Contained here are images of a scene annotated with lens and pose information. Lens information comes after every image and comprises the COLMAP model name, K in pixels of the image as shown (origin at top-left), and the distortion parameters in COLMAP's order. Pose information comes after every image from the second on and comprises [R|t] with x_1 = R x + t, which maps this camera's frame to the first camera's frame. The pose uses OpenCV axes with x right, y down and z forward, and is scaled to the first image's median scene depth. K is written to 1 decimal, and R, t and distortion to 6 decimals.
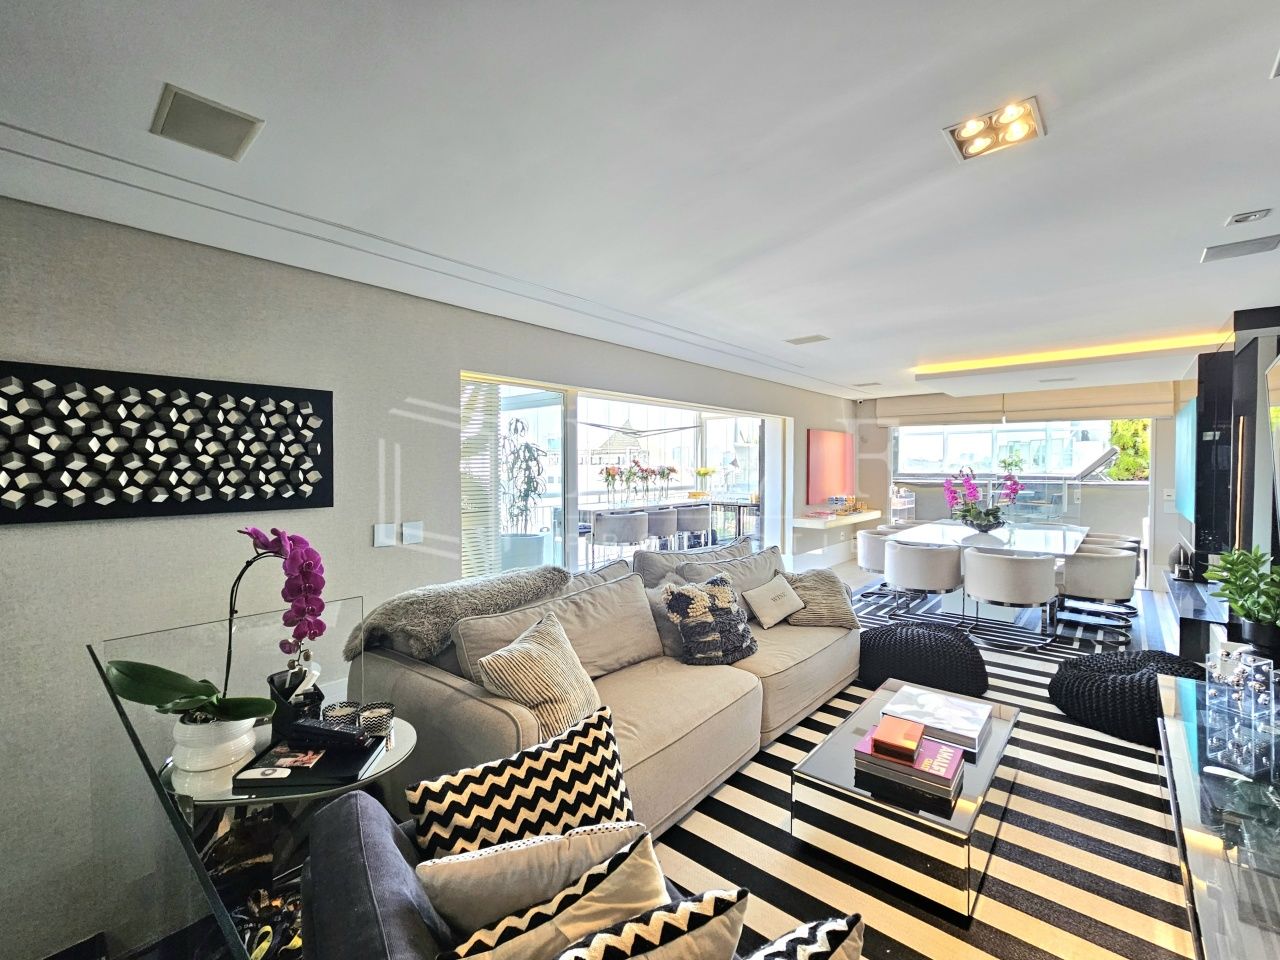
lens RADIAL K [[549.8, 0, 648.9], [0, 549.8, 471.2], [0, 0, 1]] dist [-0.001503, -0.000197]
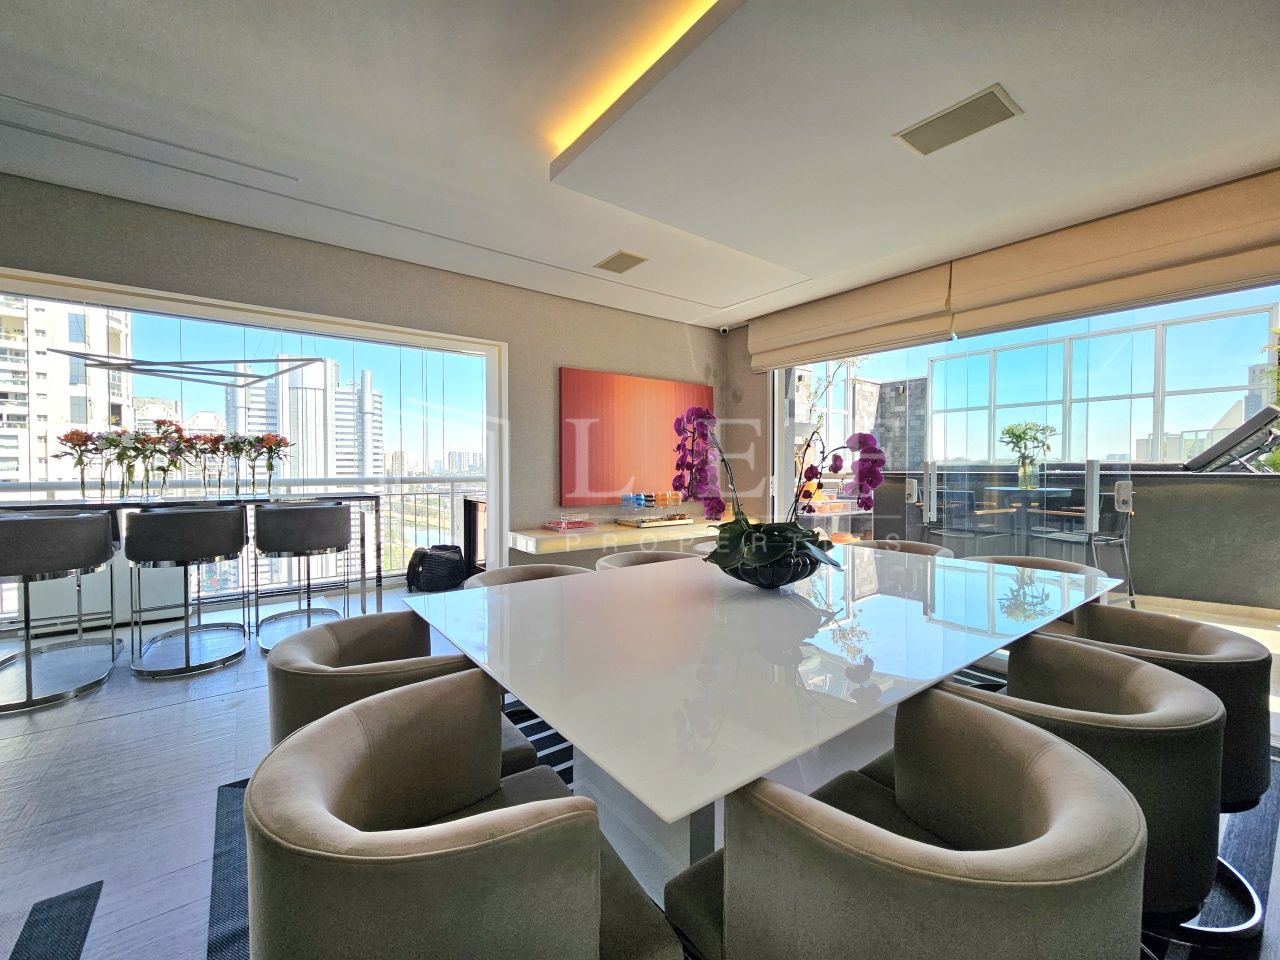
lens RADIAL K [[528.0, 0, 652.9], [0, 528.0, 479.0], [0, 0, 1]] dist [-0.001540, -0.000887]
pose [[0.981217, 0.007900, -0.192743, 1.145741], [-0.005988, 0.999927, 0.010501, 0.064405], [0.192812, -0.009149, 0.981193, 1.210489]]
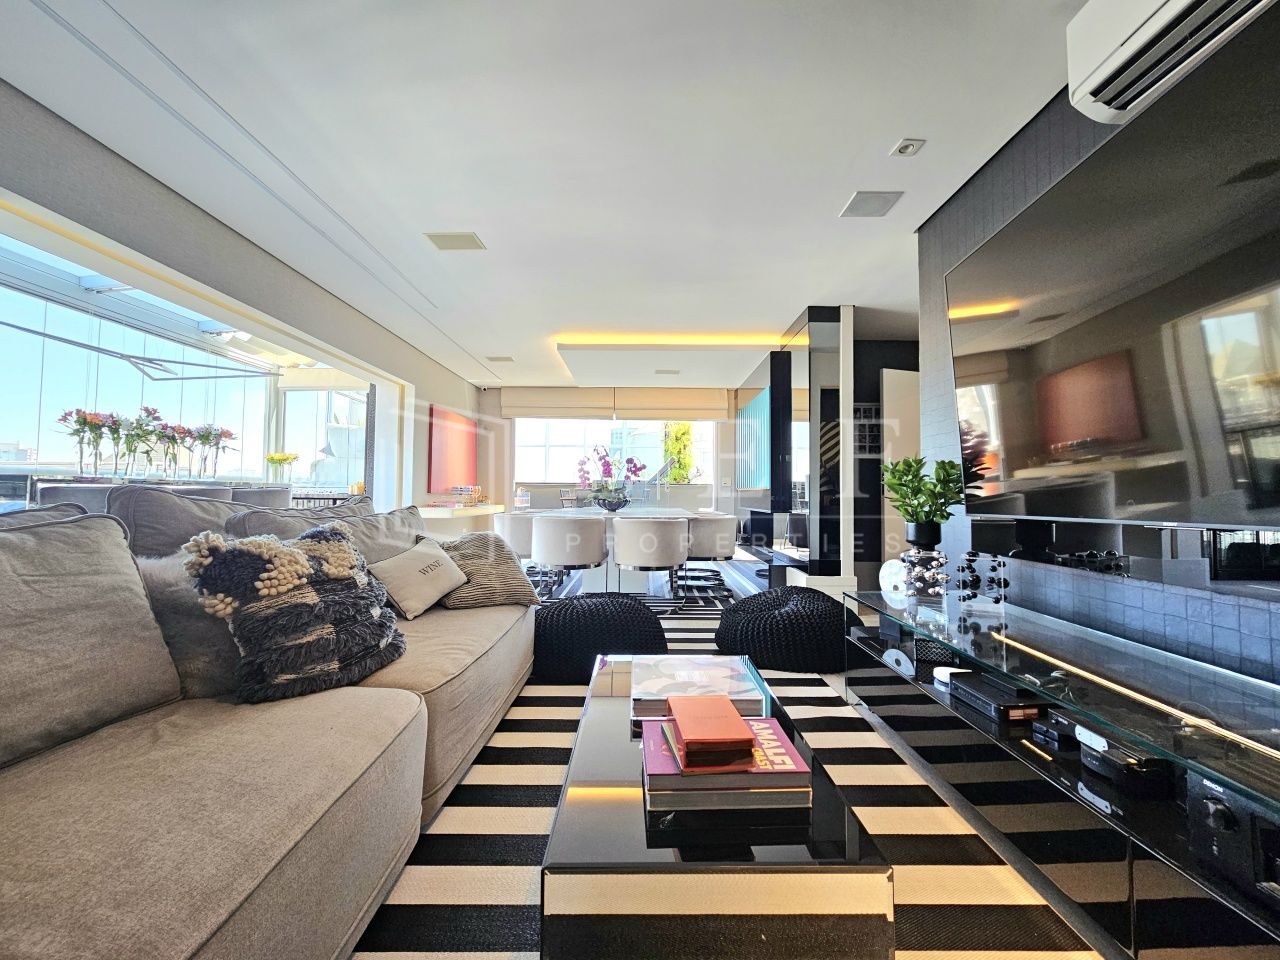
lens RADIAL K [[528.0, 0, 640.2], [0, 528.0, 477.9], [0, 0, 1]] dist [-0.001540, -0.000887]
pose [[0.760389, 0.027077, 0.648903, 0.024815], [-0.000282, 0.999144, -0.041360, 0.167756], [-0.649467, 0.031267, 0.759746, 0.420034]]
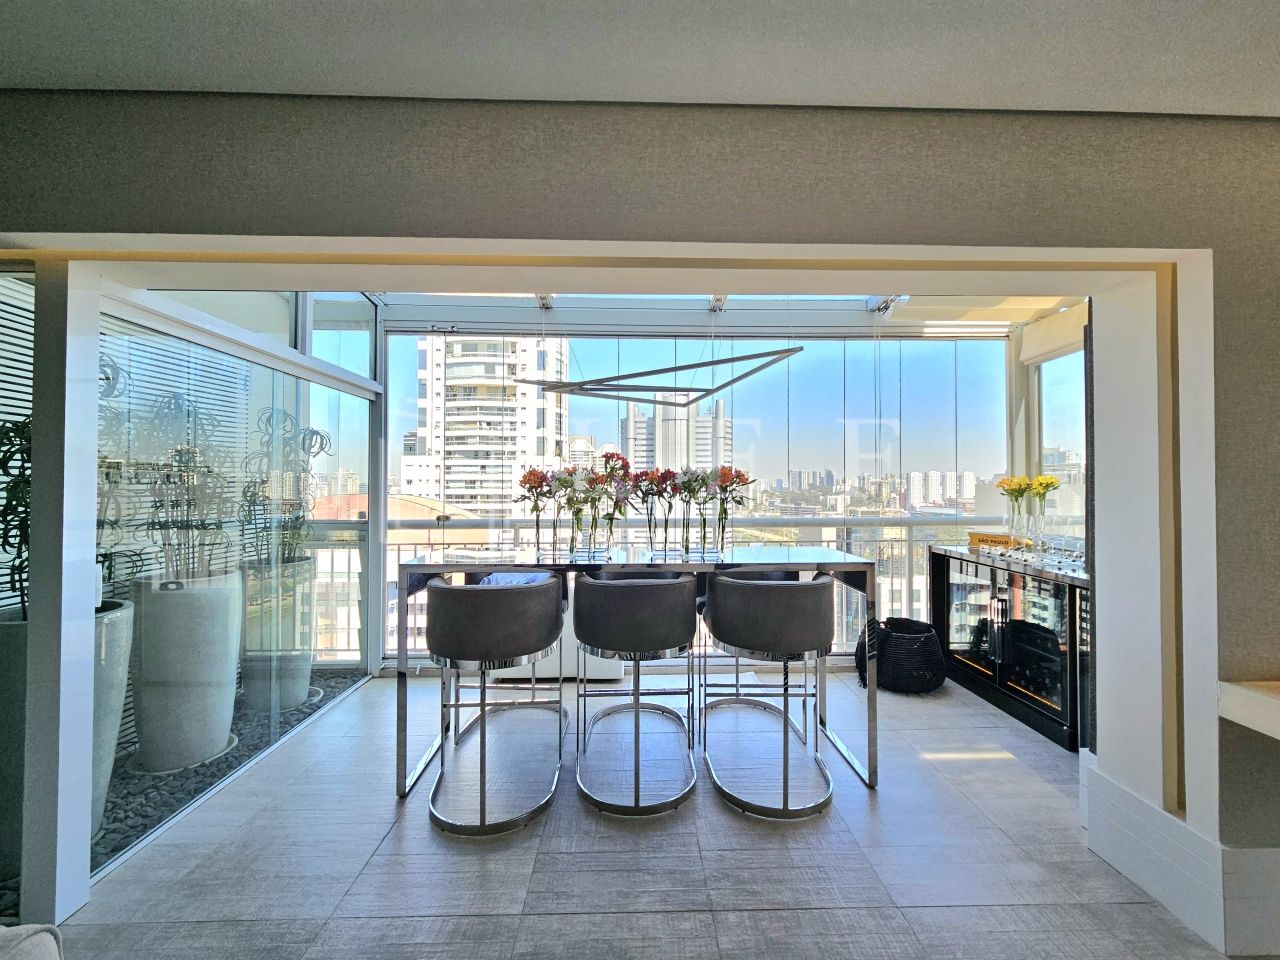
lens RADIAL K [[528.0, 0, 643.5], [0, 528.0, 478.7], [0, 0, 1]] dist [-0.001540, -0.000887]
pose [[0.675388, -0.006481, -0.737434, 0.605378], [-0.011303, 0.999753, -0.019139, 0.016891], [0.737376, 0.021261, 0.675148, 1.549534]]
